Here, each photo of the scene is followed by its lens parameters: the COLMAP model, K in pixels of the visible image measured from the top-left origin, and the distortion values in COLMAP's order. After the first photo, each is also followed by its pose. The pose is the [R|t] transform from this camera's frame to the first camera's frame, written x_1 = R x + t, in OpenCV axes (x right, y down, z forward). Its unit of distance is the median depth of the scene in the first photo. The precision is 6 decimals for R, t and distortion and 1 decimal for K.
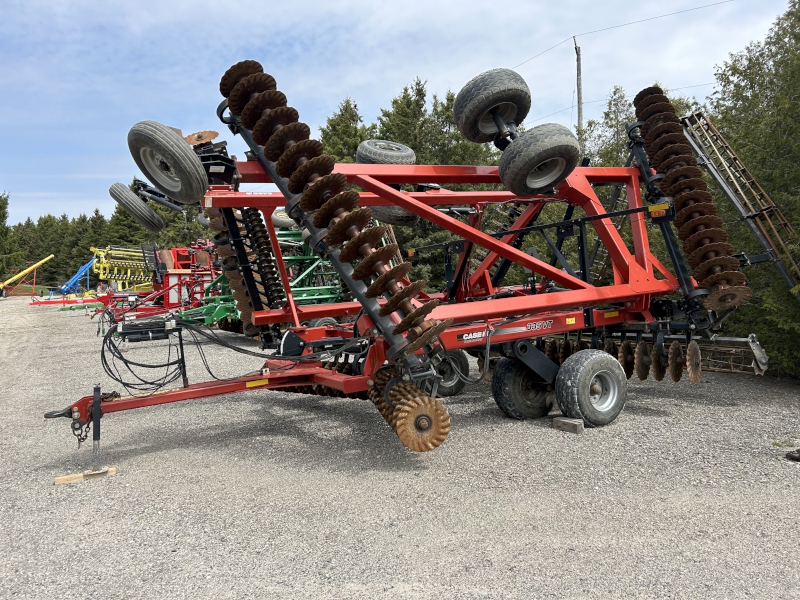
lens RADIAL K [[602.4, 0, 400.3], [0, 602.4, 301.7], [0, 0, 1]] dist [0.012226, 0.000538]
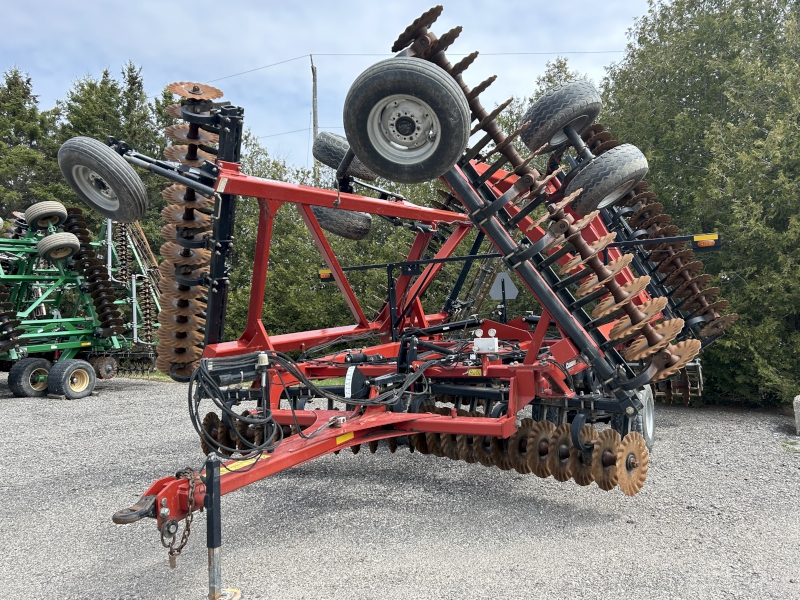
lens RADIAL K [[681.6, 0, 399.9], [0, 681.6, 299.0], [0, 0, 1]] dist [0.016993, 0.008668]
pose [[0.848893, 0.025965, 0.527927, -0.227995], [0.009529, 0.997879, -0.064400, 0.008002], [-0.528480, 0.059699, 0.846844, 0.096430]]
